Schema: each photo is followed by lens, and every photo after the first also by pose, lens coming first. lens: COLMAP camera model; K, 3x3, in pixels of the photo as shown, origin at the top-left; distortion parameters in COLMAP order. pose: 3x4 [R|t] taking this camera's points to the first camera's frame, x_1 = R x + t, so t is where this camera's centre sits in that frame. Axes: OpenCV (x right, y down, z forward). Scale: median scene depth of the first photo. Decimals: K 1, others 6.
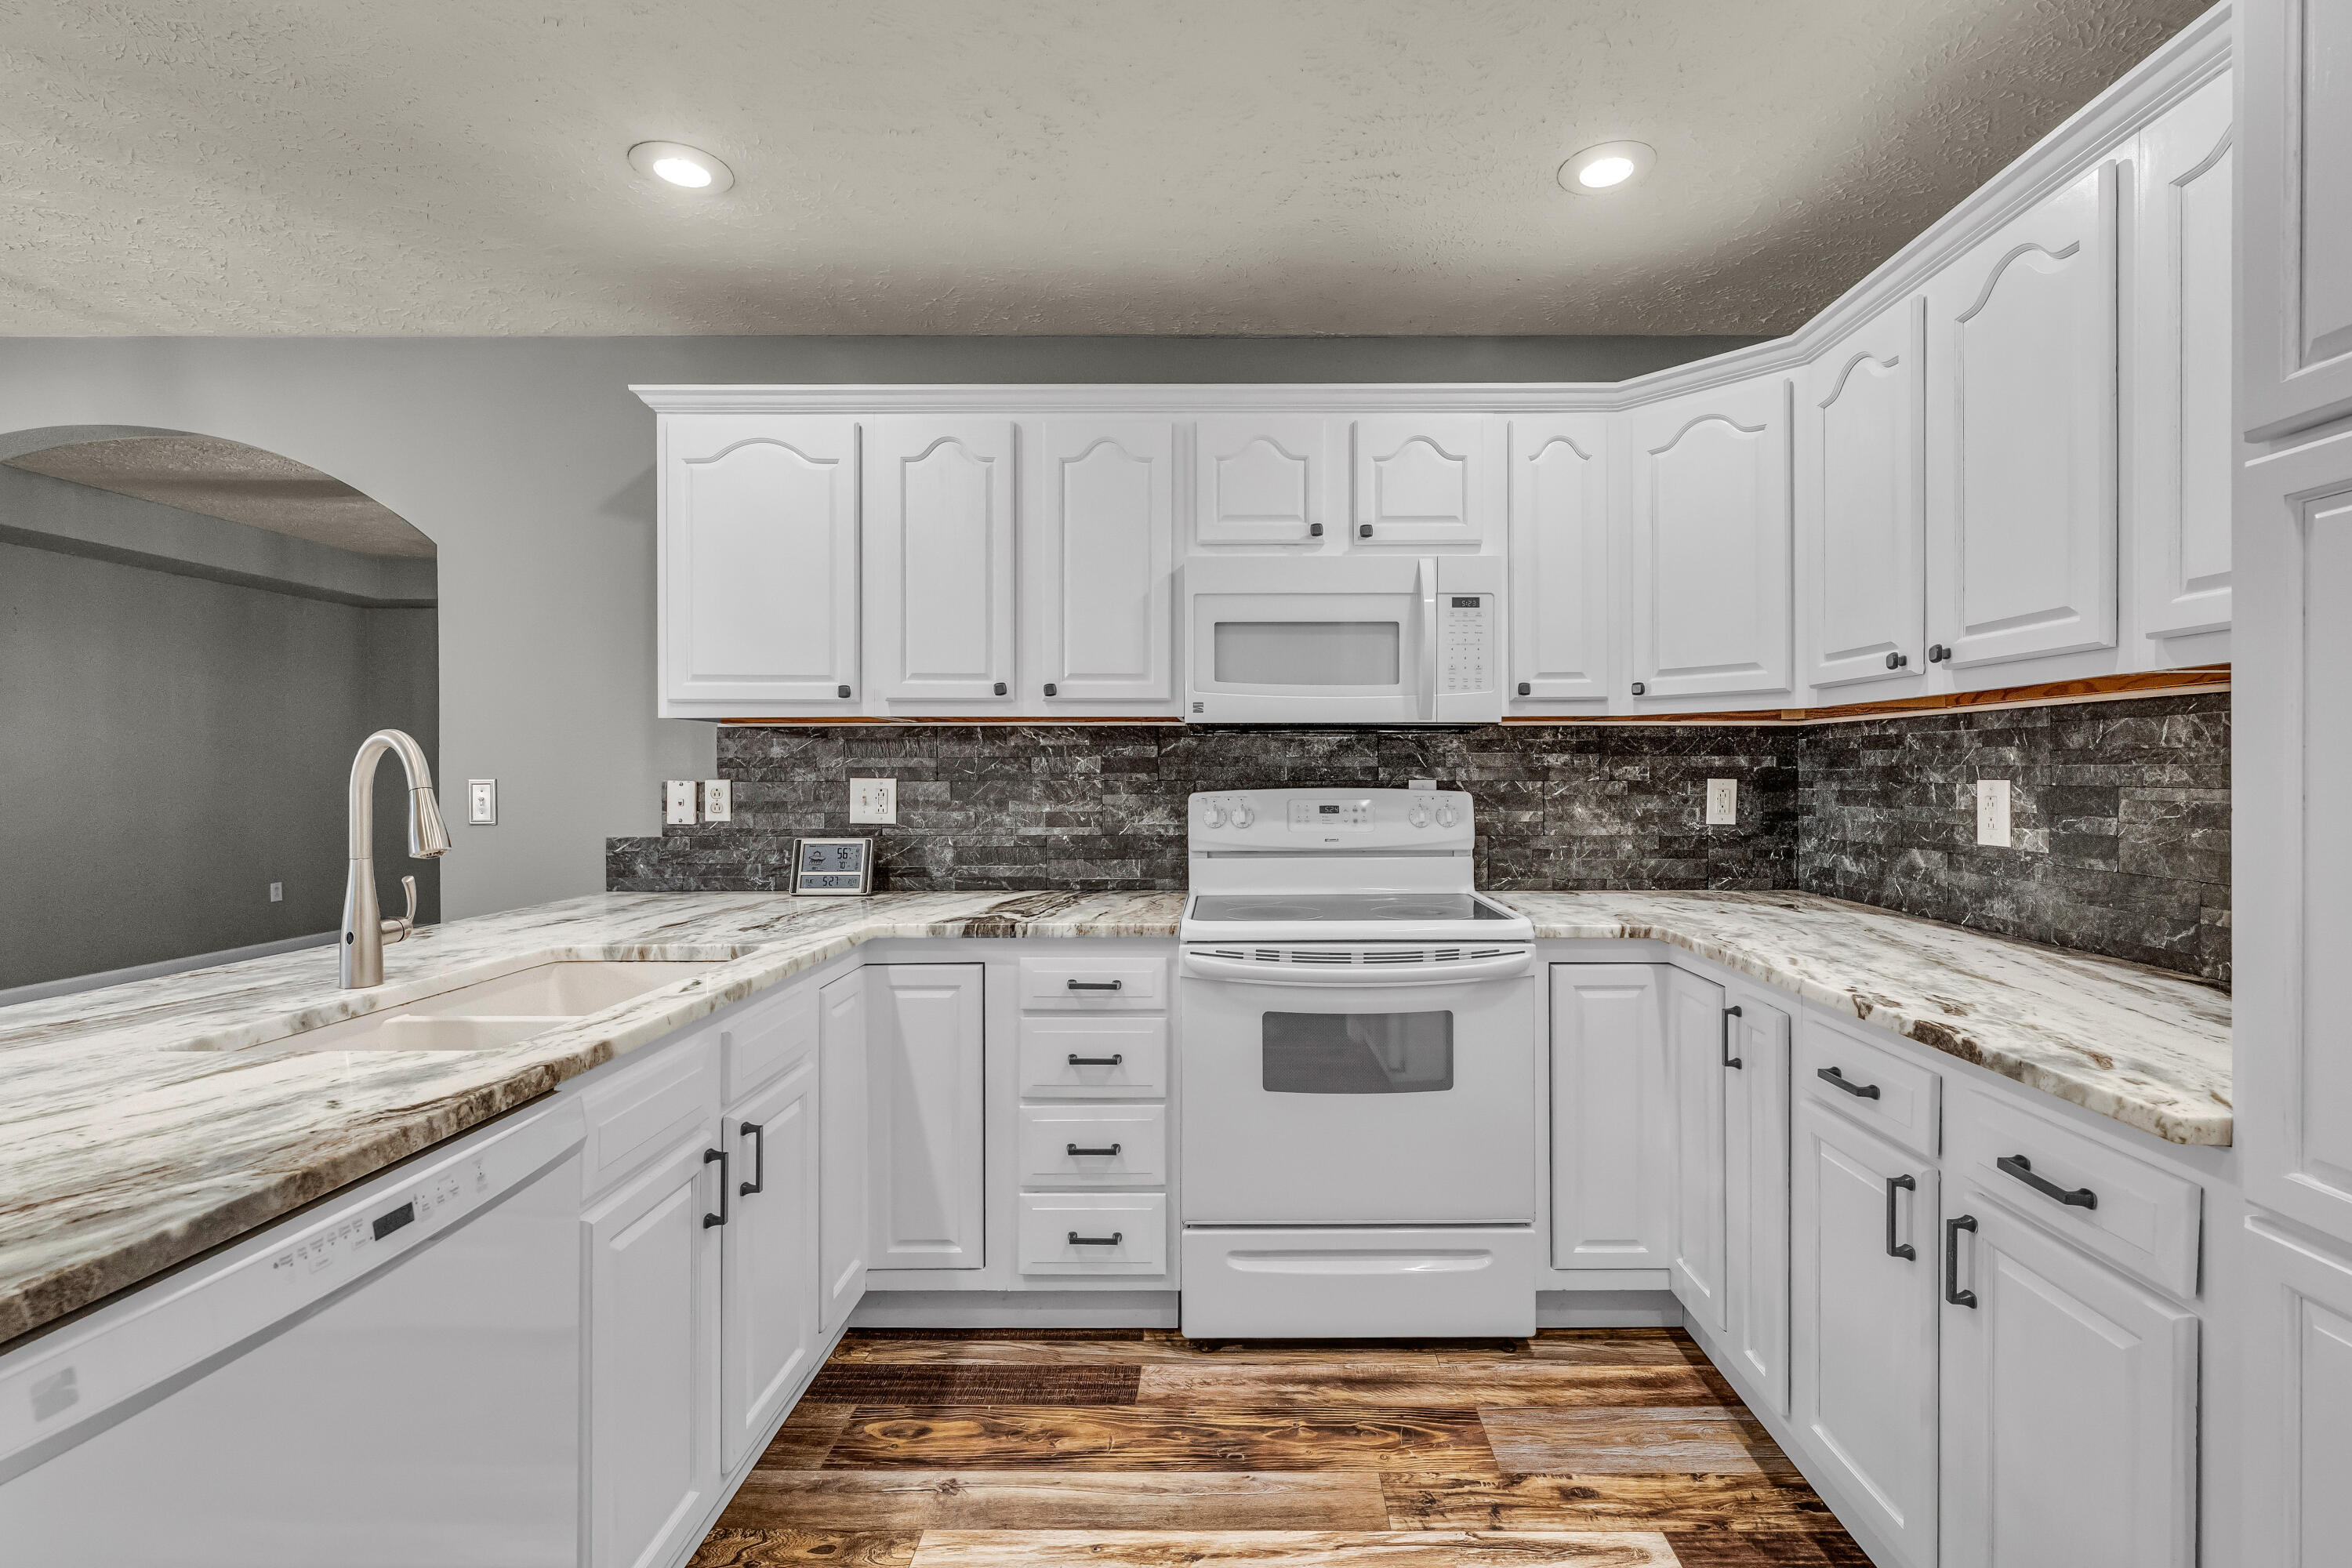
lens RADIAL K [[1064.4, 0, 1226.5], [0, 1064.4, 772.6], [0, 0, 1]] dist [0.000035, -0.000139]
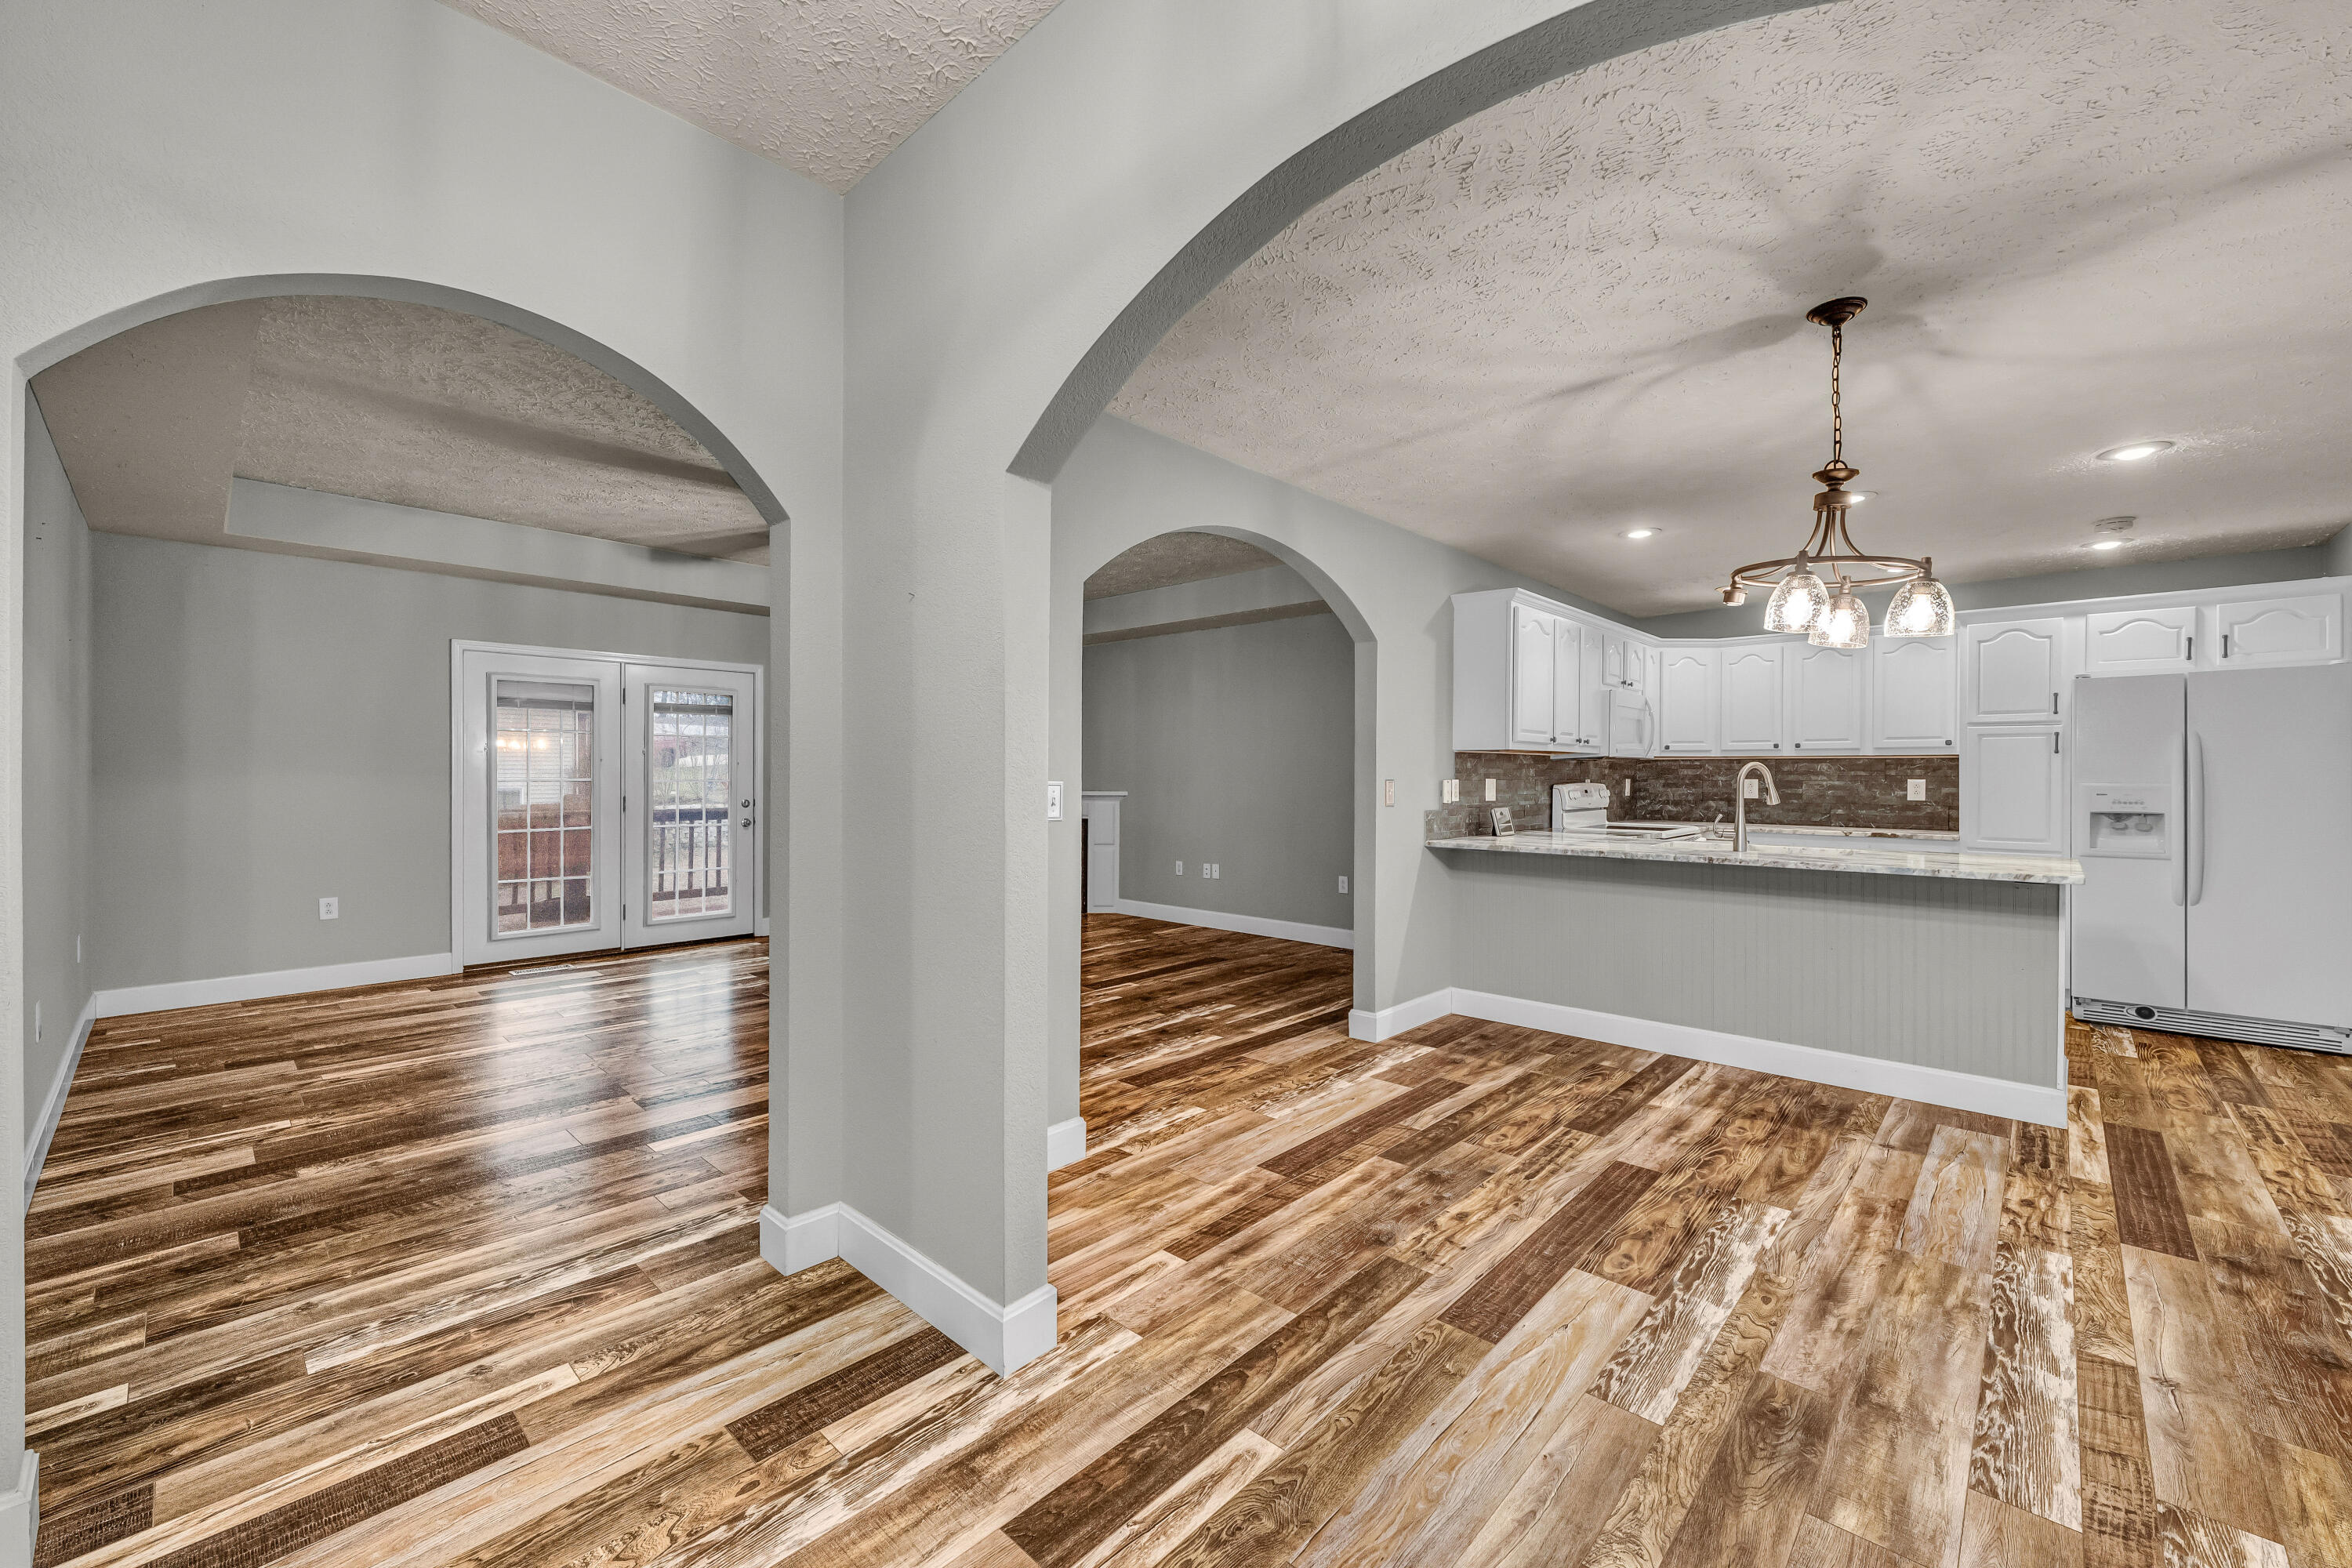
lens RADIAL K [[938.5, 0, 1168.2], [0, 938.5, 782.5], [0, 0, 1]] dist [0.000470, 0.000866]
pose [[0.684633, -0.003094, 0.728882, -2.070275], [-0.003207, 0.999969, 0.007258, 0.001267], [-0.728881, -0.007307, 0.684601, 0.219682]]
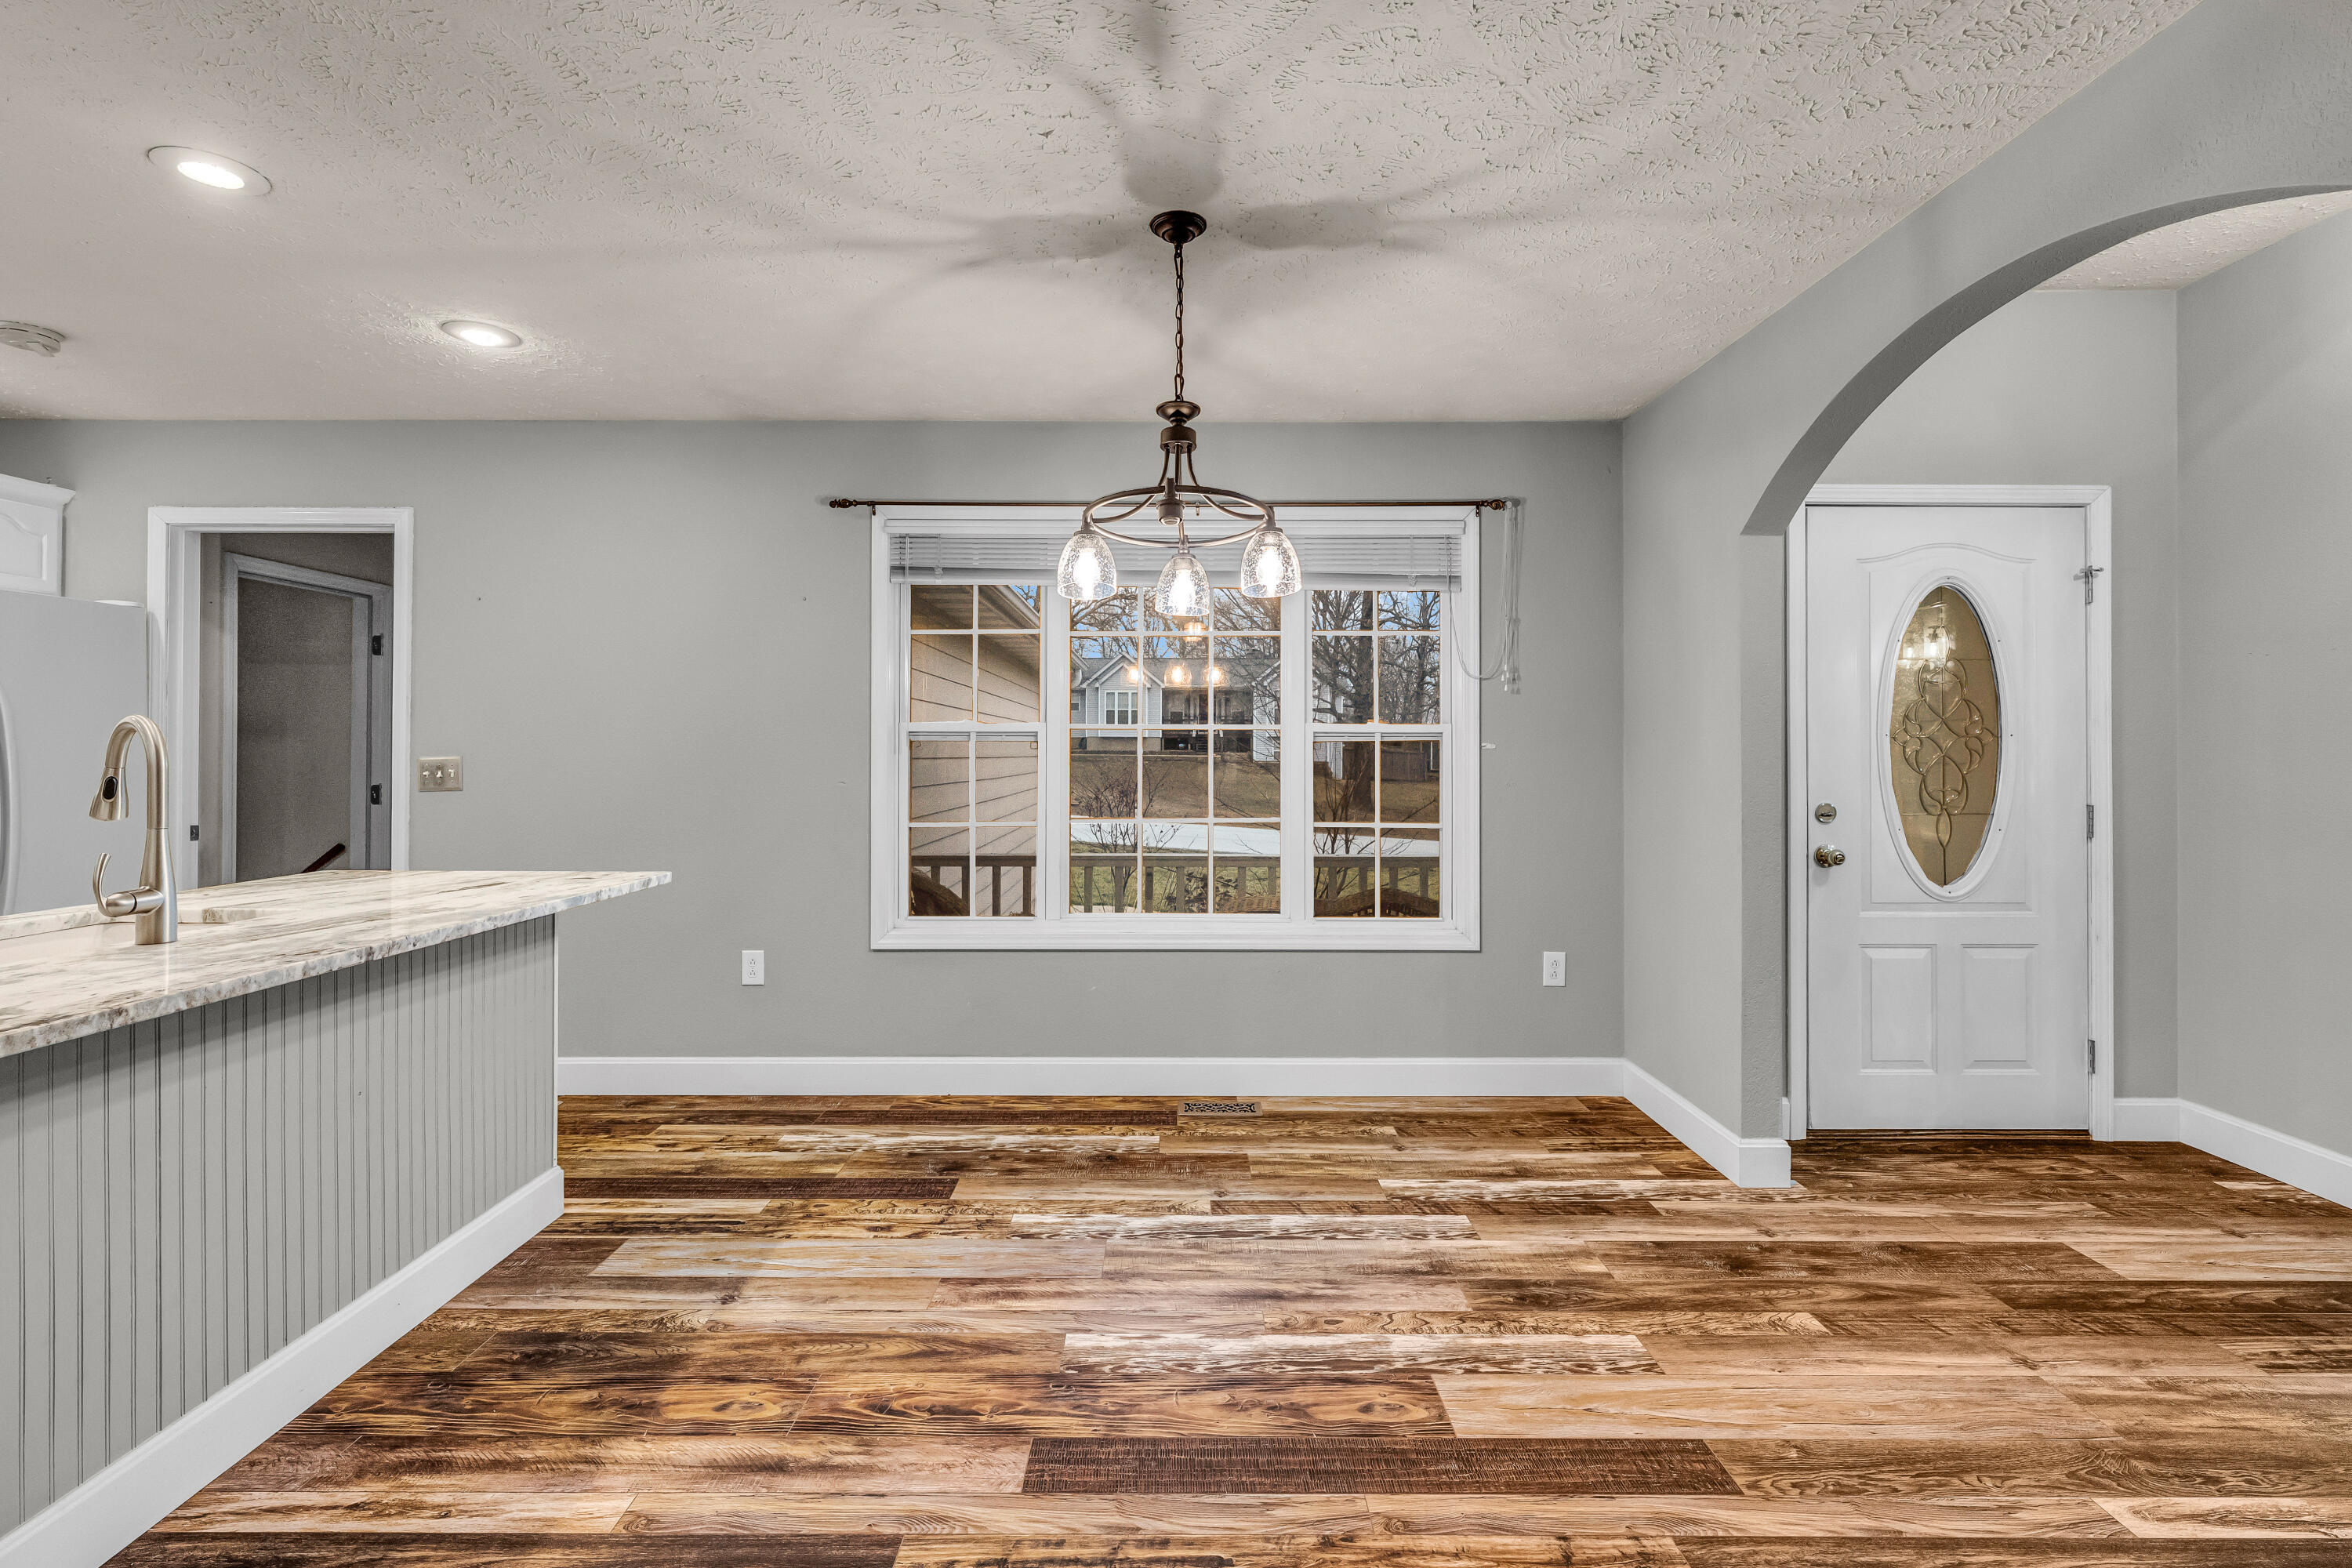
lens RADIAL K [[1051.9, 0, 1172.3], [0, 1051.9, 744.2], [0, 0, 1]] dist [-0.000285, 0.000108]
pose [[-0.999994, -0.000639, -0.003516, -1.049860], [-0.000612, 0.999971, -0.007648, -0.000001], [0.003521, -0.007645, -0.999965, 1.183359]]
